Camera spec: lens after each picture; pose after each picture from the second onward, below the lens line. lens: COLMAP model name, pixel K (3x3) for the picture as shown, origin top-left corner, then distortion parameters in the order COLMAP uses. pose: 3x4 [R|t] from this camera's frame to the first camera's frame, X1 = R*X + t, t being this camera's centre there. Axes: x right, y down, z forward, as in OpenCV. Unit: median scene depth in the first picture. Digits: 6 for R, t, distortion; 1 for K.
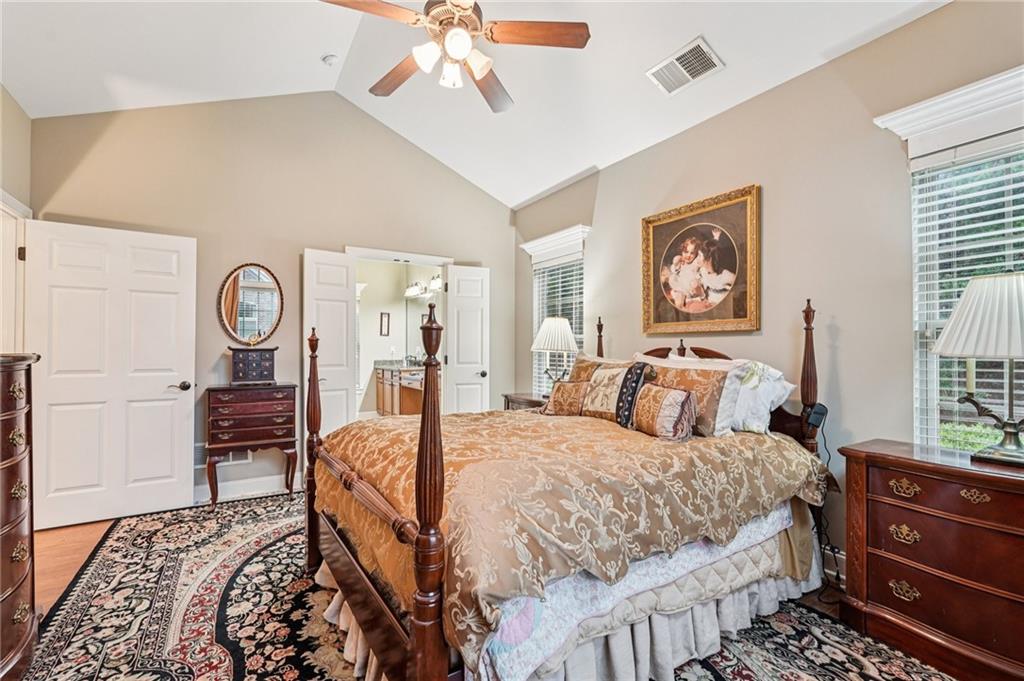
lens RADIAL K [[452.1, 0, 513.0], [0, 452.1, 347.8], [0, 0, 1]] dist [-0.008380, 0.003312]
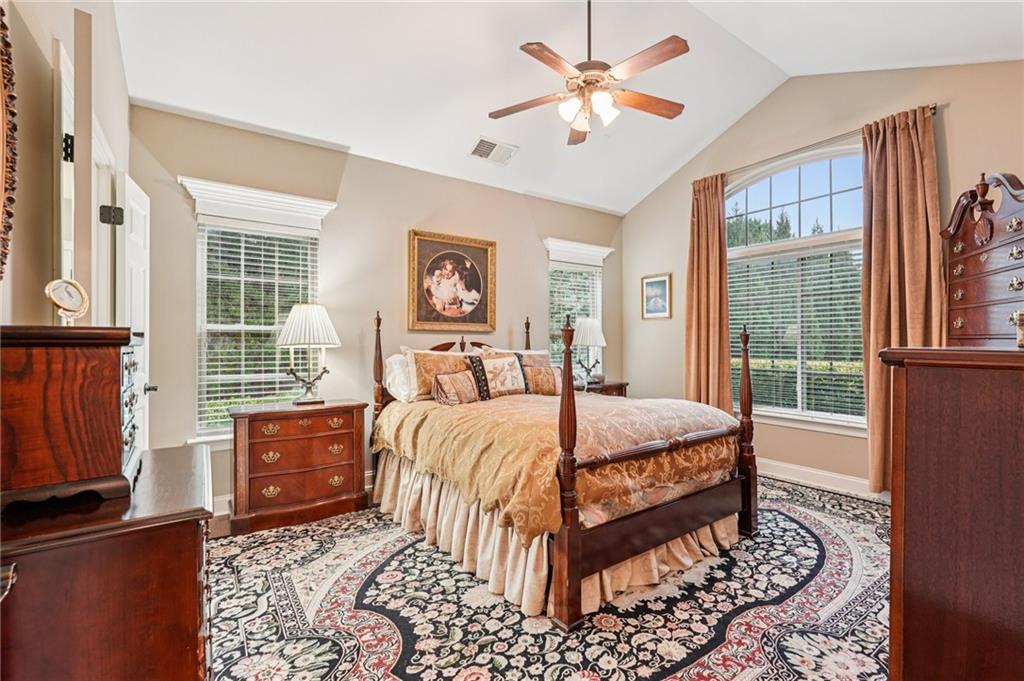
lens RADIAL K [[452.1, 0, 513.7], [0, 452.1, 340.6], [0, 0, 1]] dist [-0.008380, 0.003312]
pose [[-0.047059, 0.009218, 0.998850, -1.253142], [0.001828, 0.999957, -0.009142, 0.008837], [-0.998890, 0.001396, -0.047073, 1.162869]]
